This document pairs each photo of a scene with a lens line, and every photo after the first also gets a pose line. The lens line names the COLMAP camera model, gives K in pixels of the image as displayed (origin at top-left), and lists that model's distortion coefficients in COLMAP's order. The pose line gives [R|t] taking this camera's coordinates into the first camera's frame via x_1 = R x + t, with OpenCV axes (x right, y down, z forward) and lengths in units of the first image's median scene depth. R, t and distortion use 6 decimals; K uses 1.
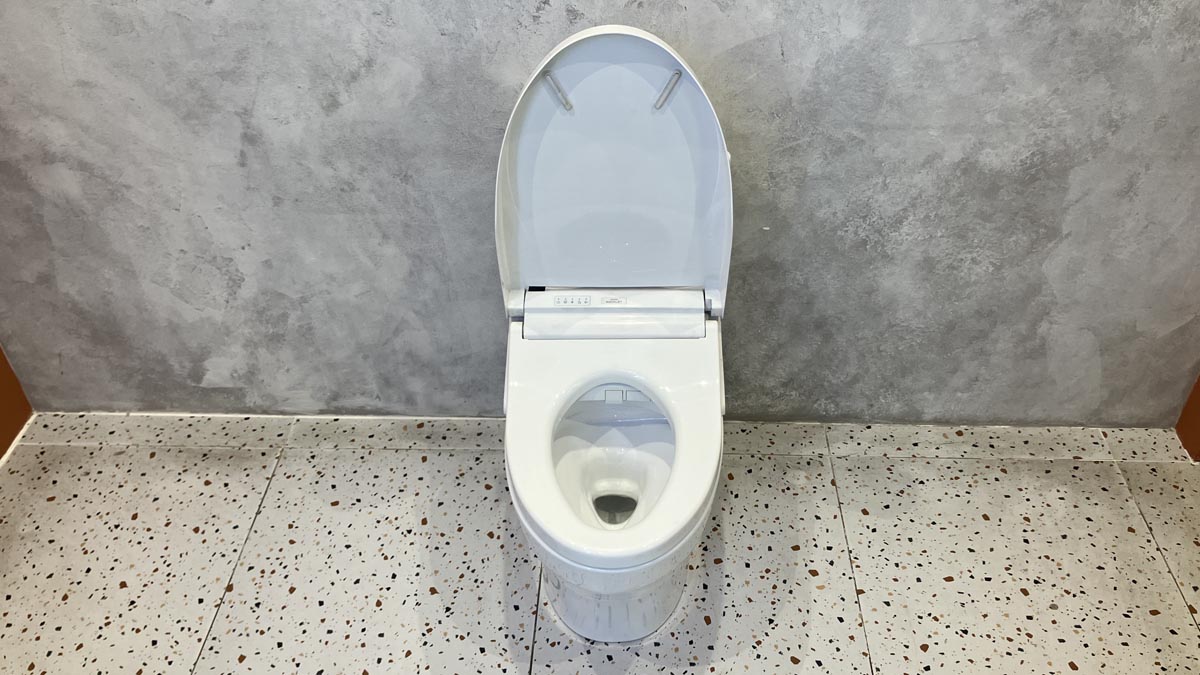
lens RADIAL K [[981.0, 0, 604.2], [0, 981.0, 334.9], [0, 0, 1]] dist [0.045241, -0.094223]
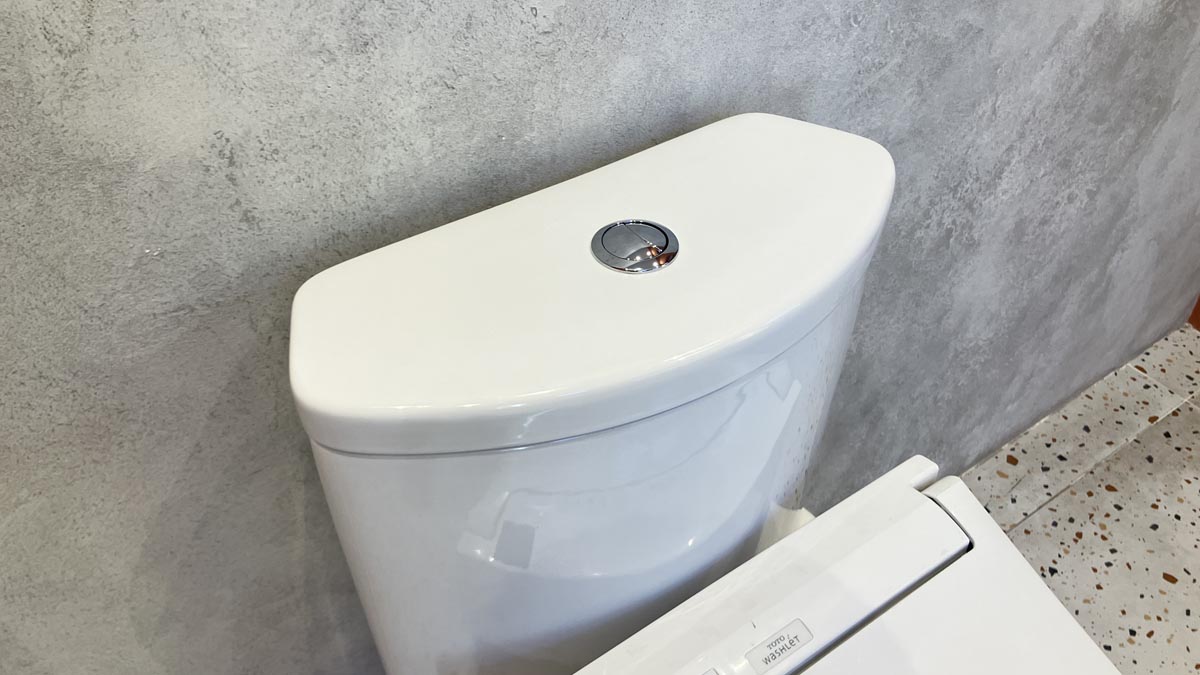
lens RADIAL K [[1002.6, 0, 600.0], [0, 1002.6, 337.5], [0, 0, 1]] dist [-0.001387, 0.000009]
pose [[0.789149, -0.395076, 0.470275, -0.138329], [0.381827, 0.915298, 0.128210, -0.179050], [-0.481095, 0.078387, 0.873157, 0.638322]]
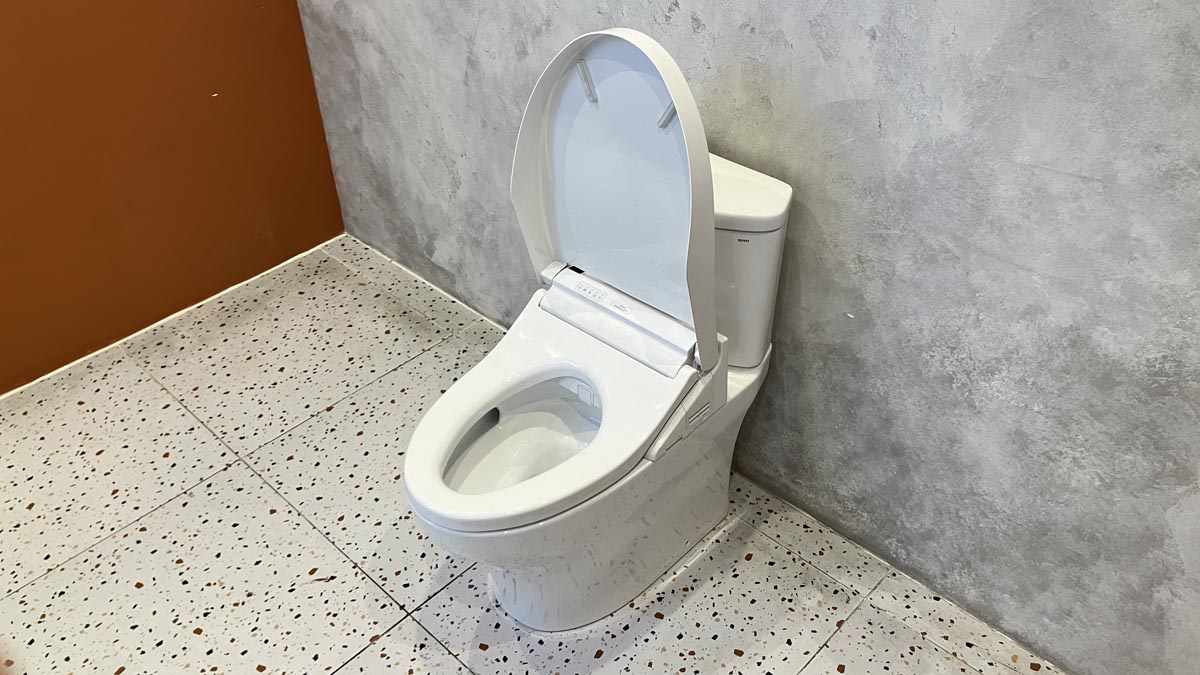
lens RADIAL K [[979.2, 0, 608.7], [0, 979.2, 336.6], [0, 0, 1]] dist [0.008153, -0.008476]
pose [[0.752743, 0.408627, -0.516142, 0.458597], [-0.411159, 0.904132, 0.116161, -0.103271], [0.514127, 0.124777, 0.848589, 0.141058]]
